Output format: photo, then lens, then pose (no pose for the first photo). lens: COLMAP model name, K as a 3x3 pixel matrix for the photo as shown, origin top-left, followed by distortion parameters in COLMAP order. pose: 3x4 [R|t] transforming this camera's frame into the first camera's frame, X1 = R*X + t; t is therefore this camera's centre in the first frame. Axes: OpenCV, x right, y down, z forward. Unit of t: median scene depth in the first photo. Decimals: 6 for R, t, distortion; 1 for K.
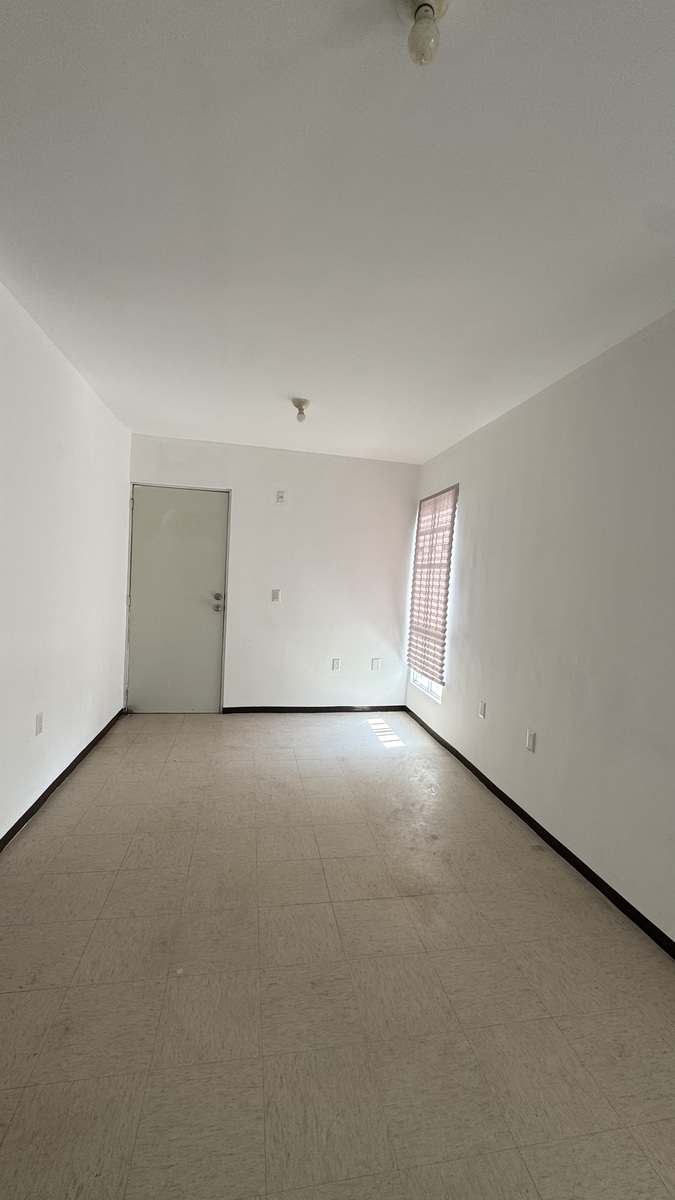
lens RADIAL K [[482.2, 0, 335.3], [0, 482.2, 598.1], [0, 0, 1]] dist [-0.006517, 0.000686]
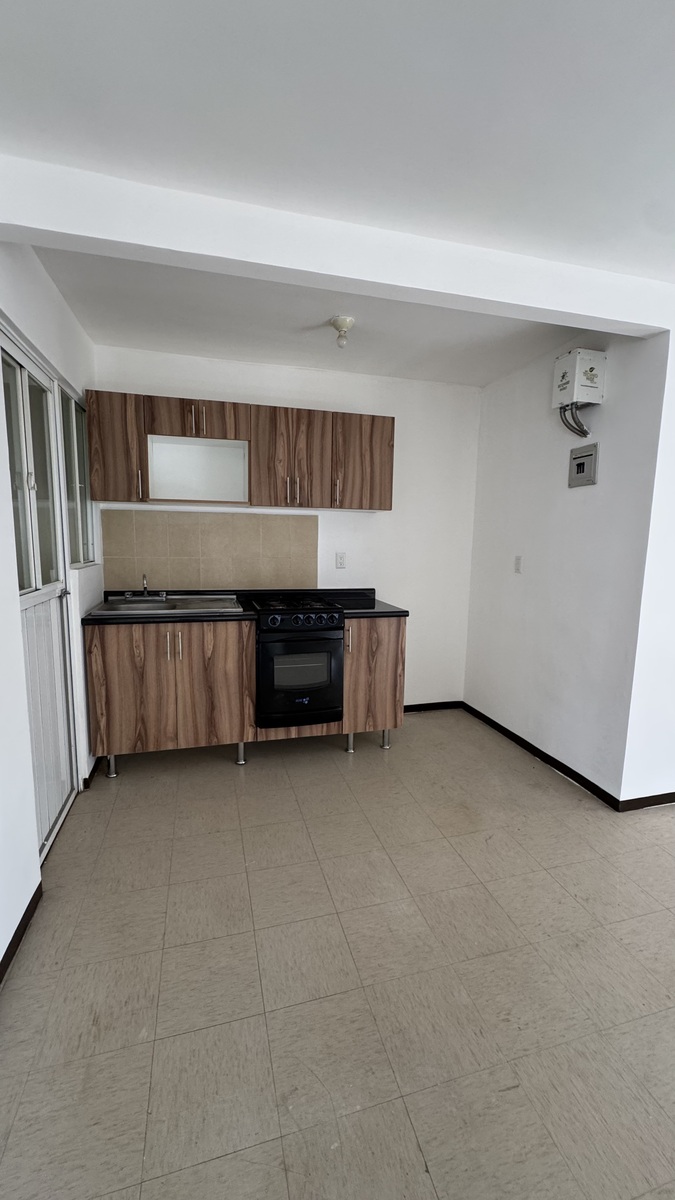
lens RADIAL K [[482.2, 0, 339.0], [0, 482.2, 598.1], [0, 0, 1]] dist [-0.006517, 0.000686]
pose [[0.087104, 0.078641, -0.993090, 0.165168], [-0.060792, 0.995441, 0.073496, -0.000813], [0.994343, 0.053971, 0.091488, 0.087216]]
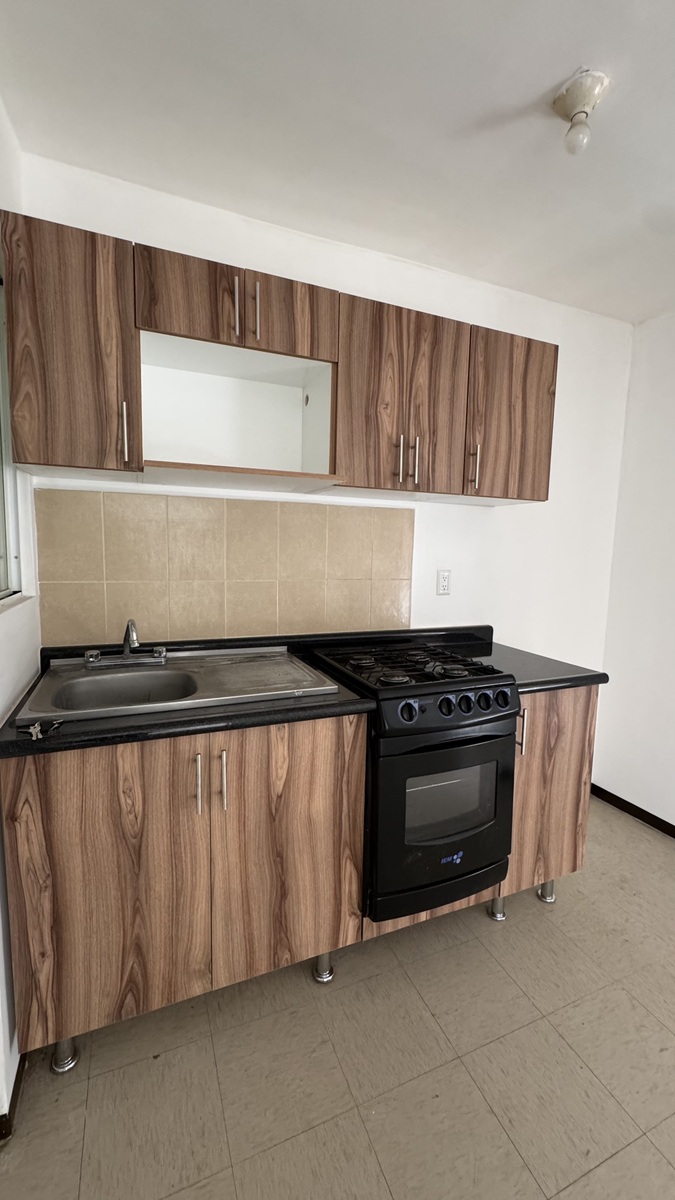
lens RADIAL K [[482.2, 0, 339.5], [0, 482.2, 597.6], [0, 0, 1]] dist [-0.006517, 0.000686]
pose [[0.208475, 0.062531, -0.976027, -0.188075], [-0.058695, 0.996955, 0.051335, -0.008281], [0.976265, 0.046586, 0.211511, -0.058156]]
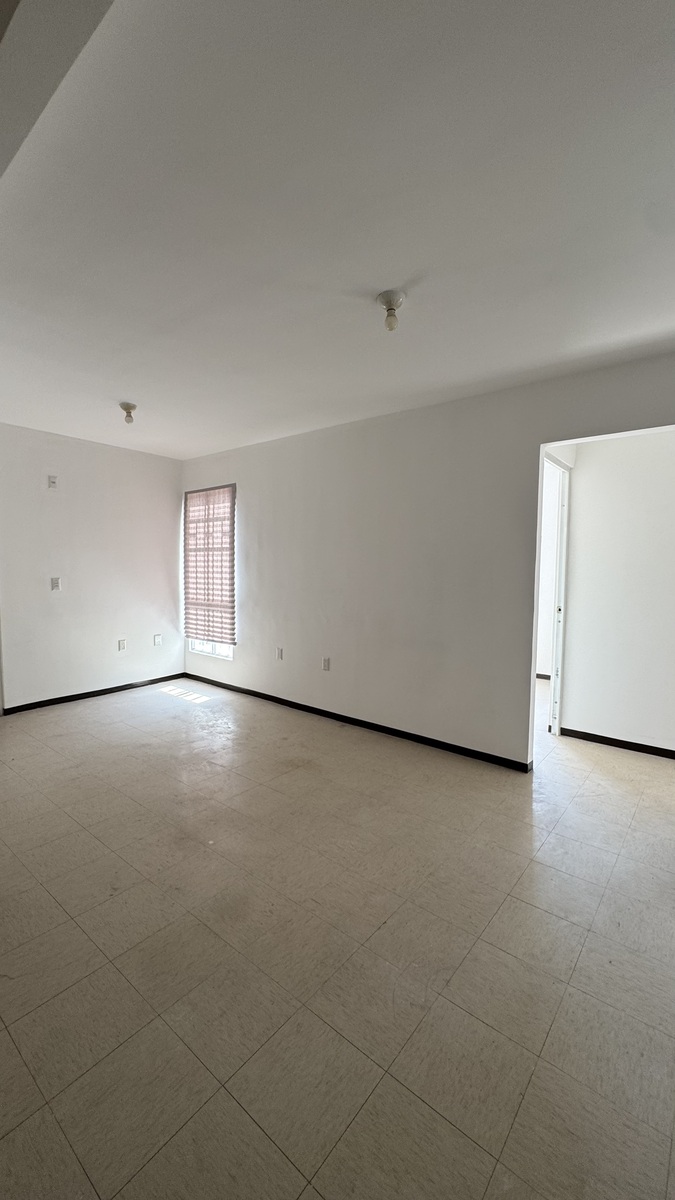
lens RADIAL K [[482.2, 0, 339.3], [0, 482.2, 601.0], [0, 0, 1]] dist [-0.006517, 0.000686]
pose [[0.763442, -0.094840, 0.638875, -0.338443], [0.061995, 0.995353, 0.073676, -0.007783], [-0.642894, -0.016640, 0.765774, -0.127483]]
